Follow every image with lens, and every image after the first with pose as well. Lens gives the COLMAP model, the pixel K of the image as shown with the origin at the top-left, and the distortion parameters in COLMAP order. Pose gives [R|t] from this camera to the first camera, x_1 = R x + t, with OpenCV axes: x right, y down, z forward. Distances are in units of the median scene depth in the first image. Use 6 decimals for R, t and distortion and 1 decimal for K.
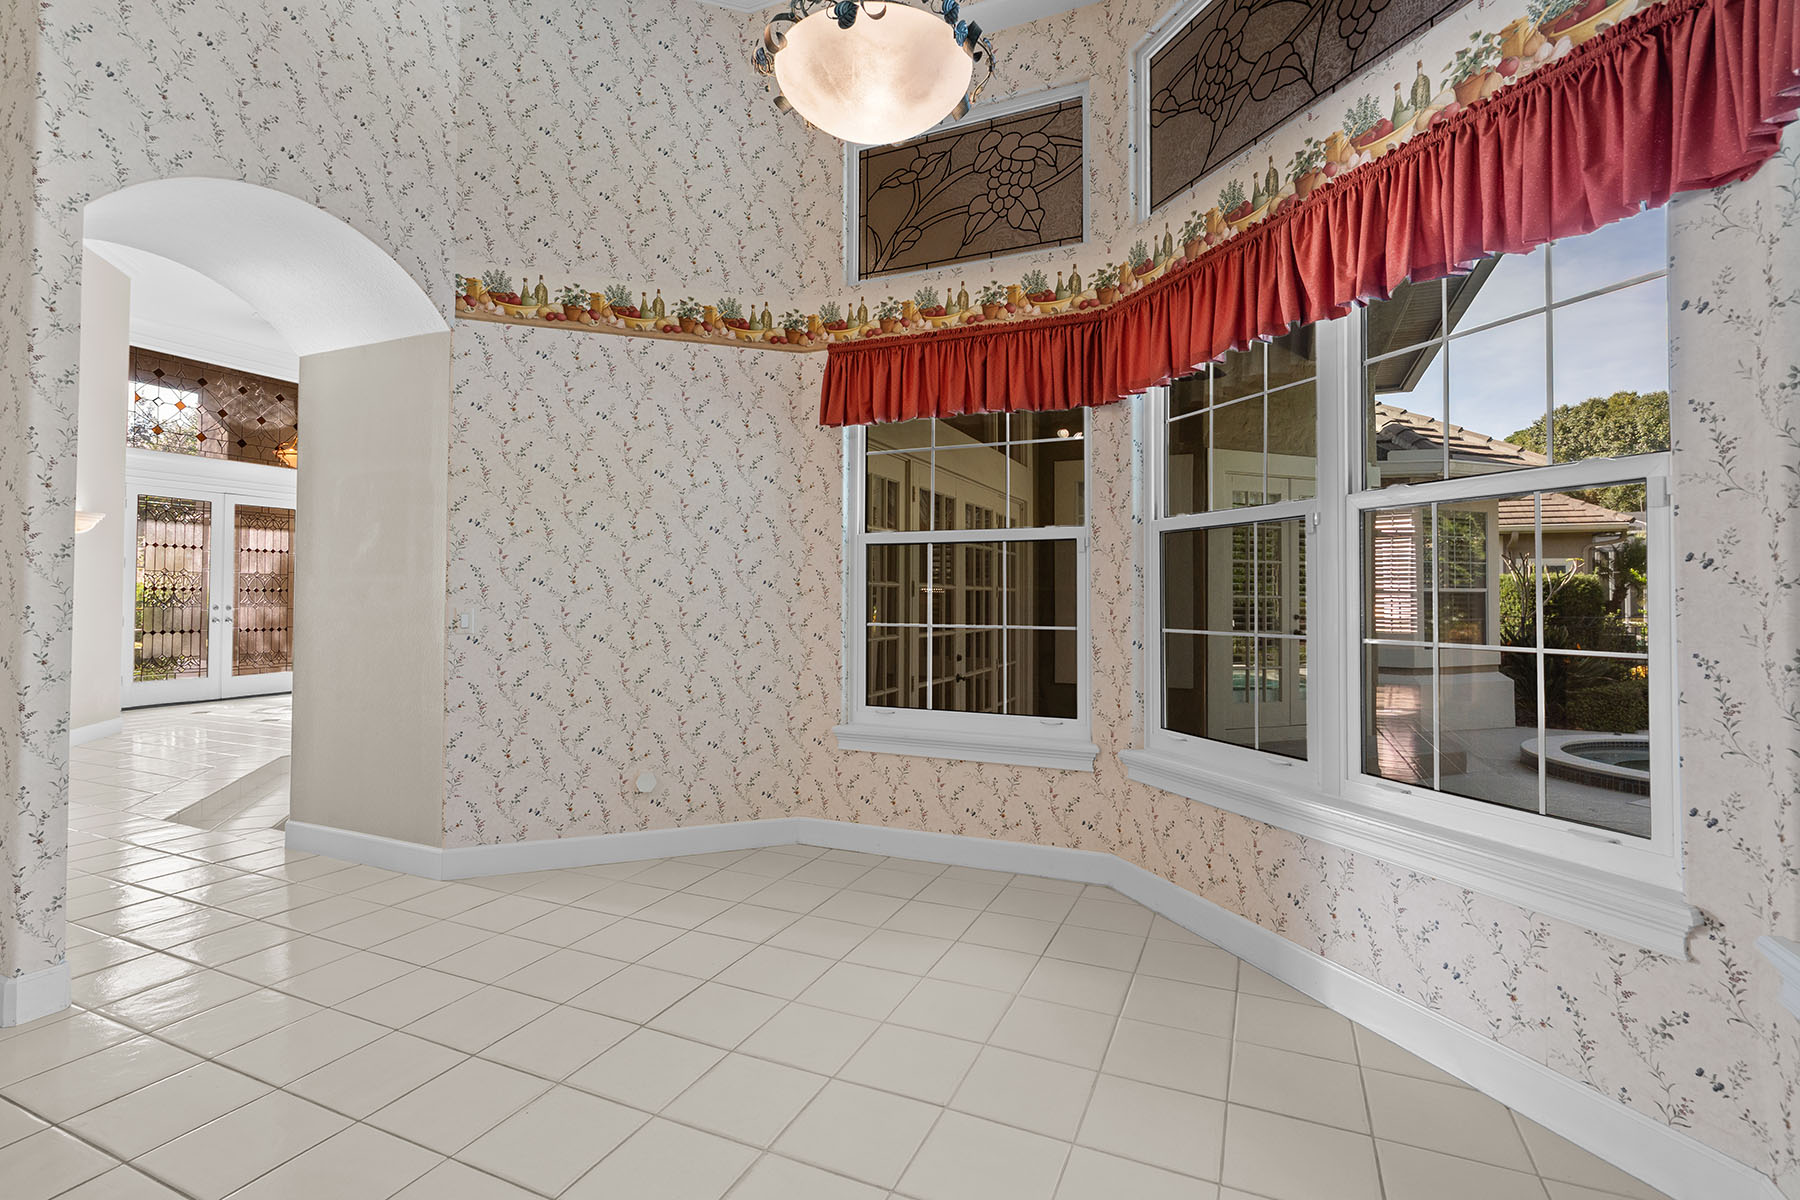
lens RADIAL K [[833.4, 0, 893.9], [0, 833.4, 580.1], [0, 0, 1]] dist [0.000001, 0.000163]
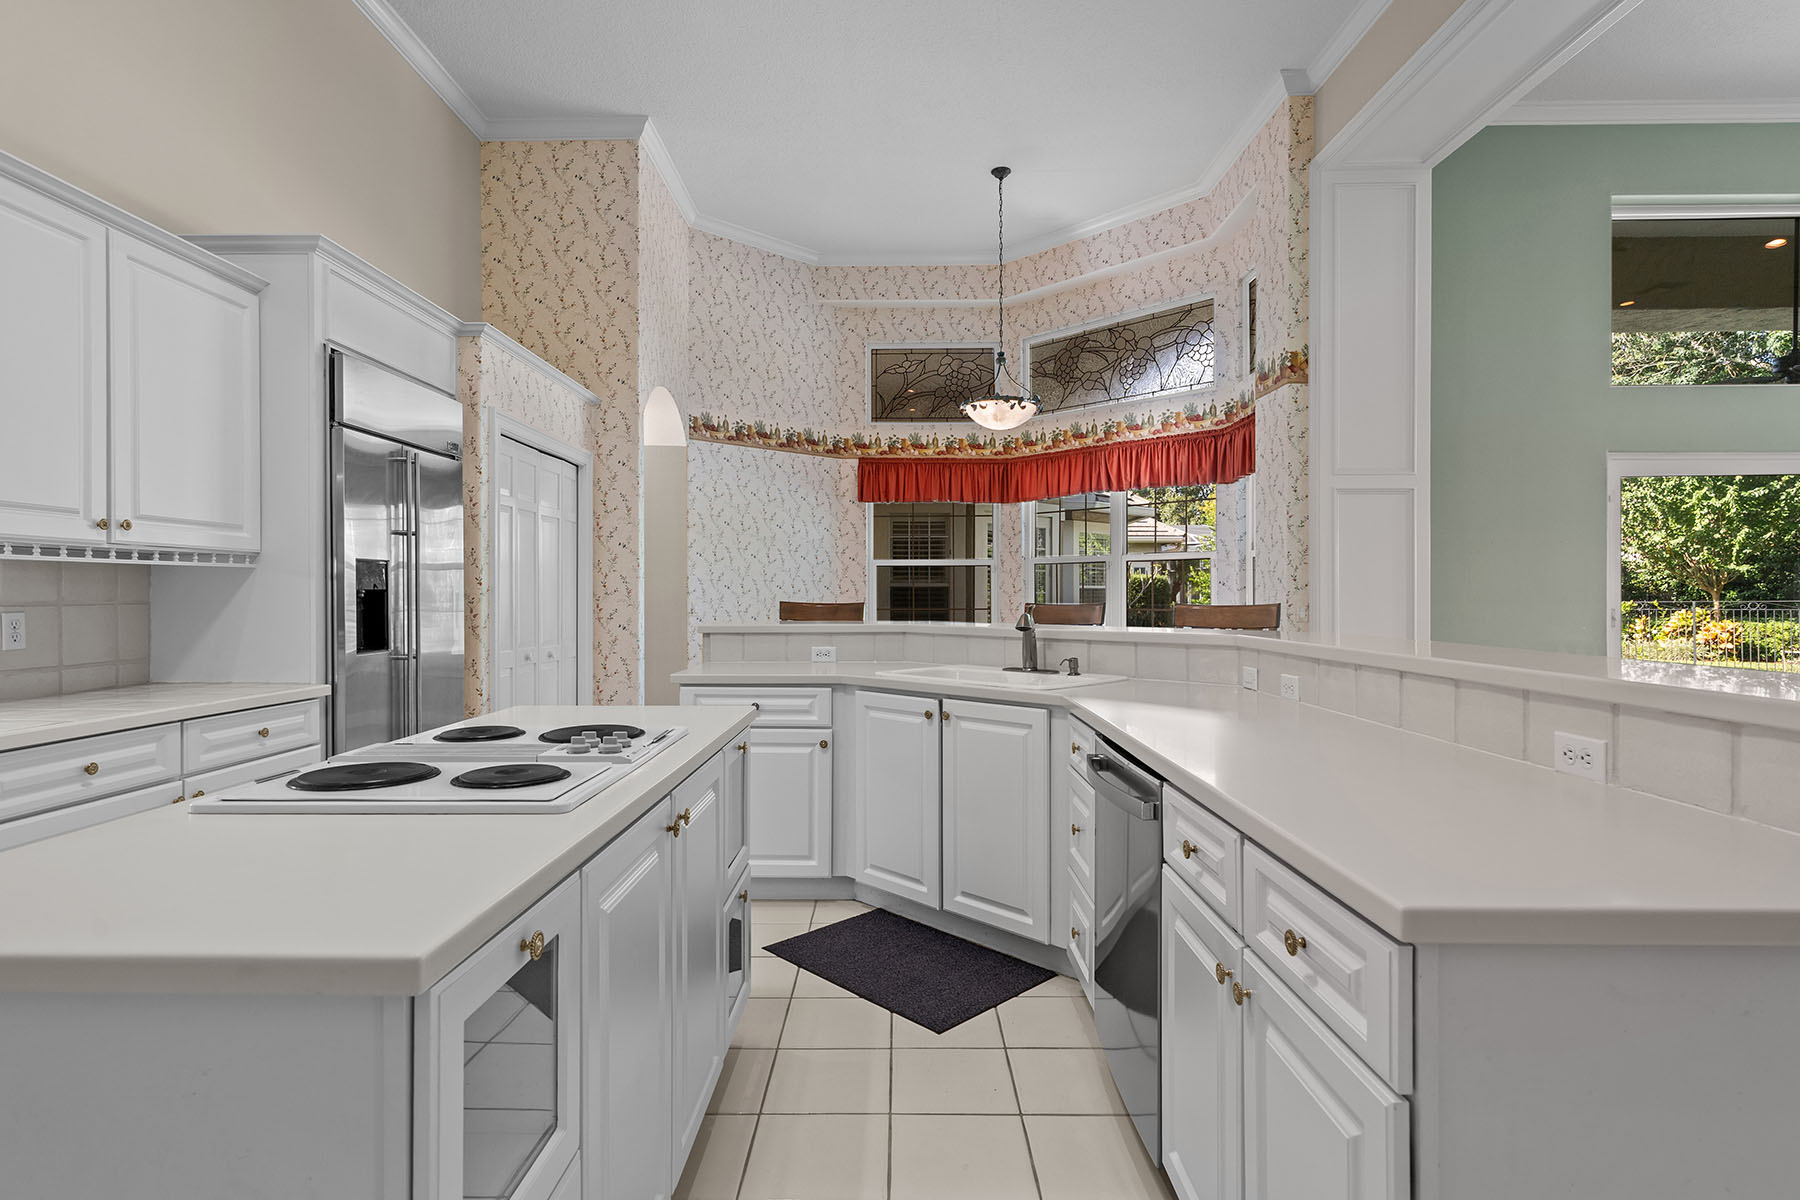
lens RADIAL K [[900.6, 0, 894.0], [0, 900.6, 597.2], [0, 0, 1]] dist [0.002889, 0.001083]
pose [[0.914810, -0.005896, 0.403841, -0.853084], [-0.003842, 0.999721, 0.023300, -0.021938], [-0.403866, -0.022866, 0.914532, -0.891864]]
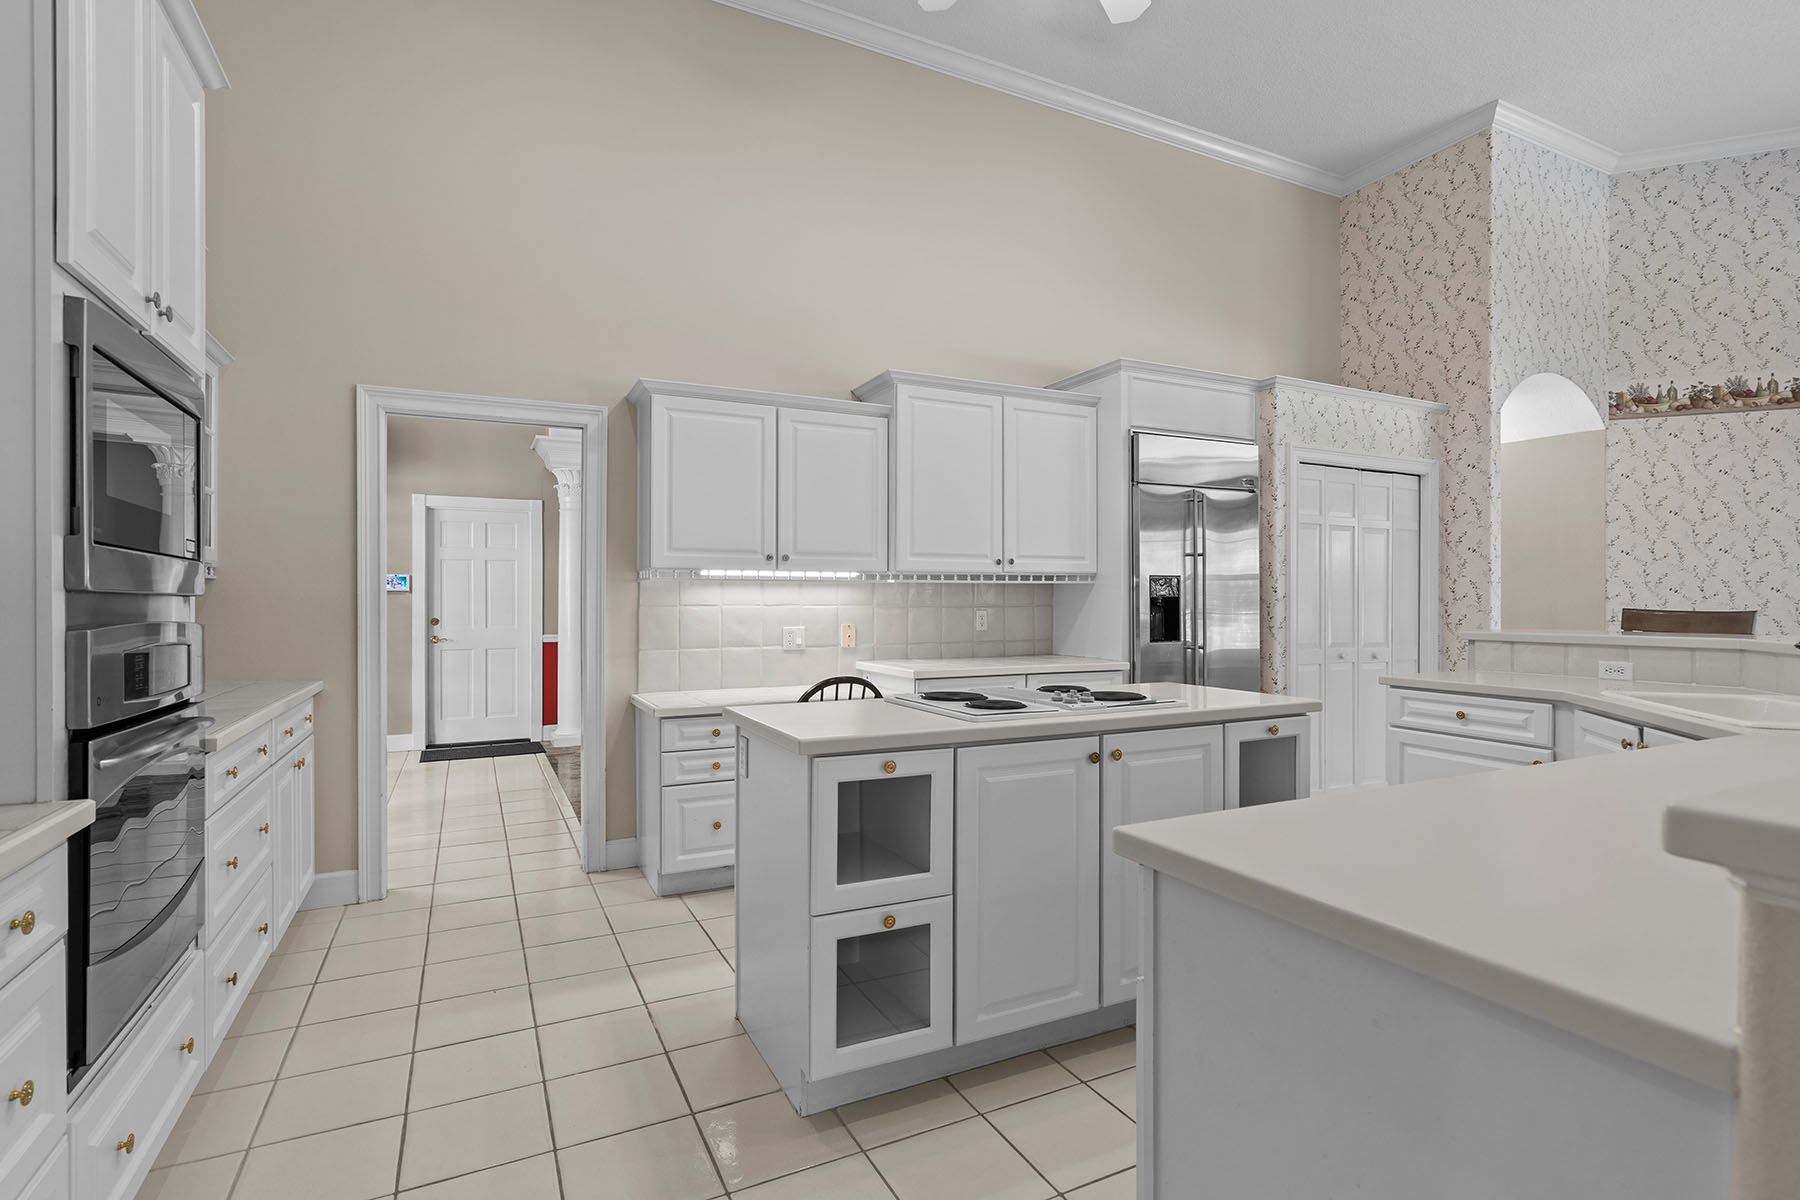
lens RADIAL K [[866.3, 0, 893.7], [0, 866.3, 597.4], [0, 0, 1]] dist [0.005549, 0.001070]
pose [[0.774372, -0.006971, -0.632693, -0.503963], [0.017253, 0.999800, 0.010100, -0.024601], [0.632496, -0.018737, 0.774337, -1.025401]]
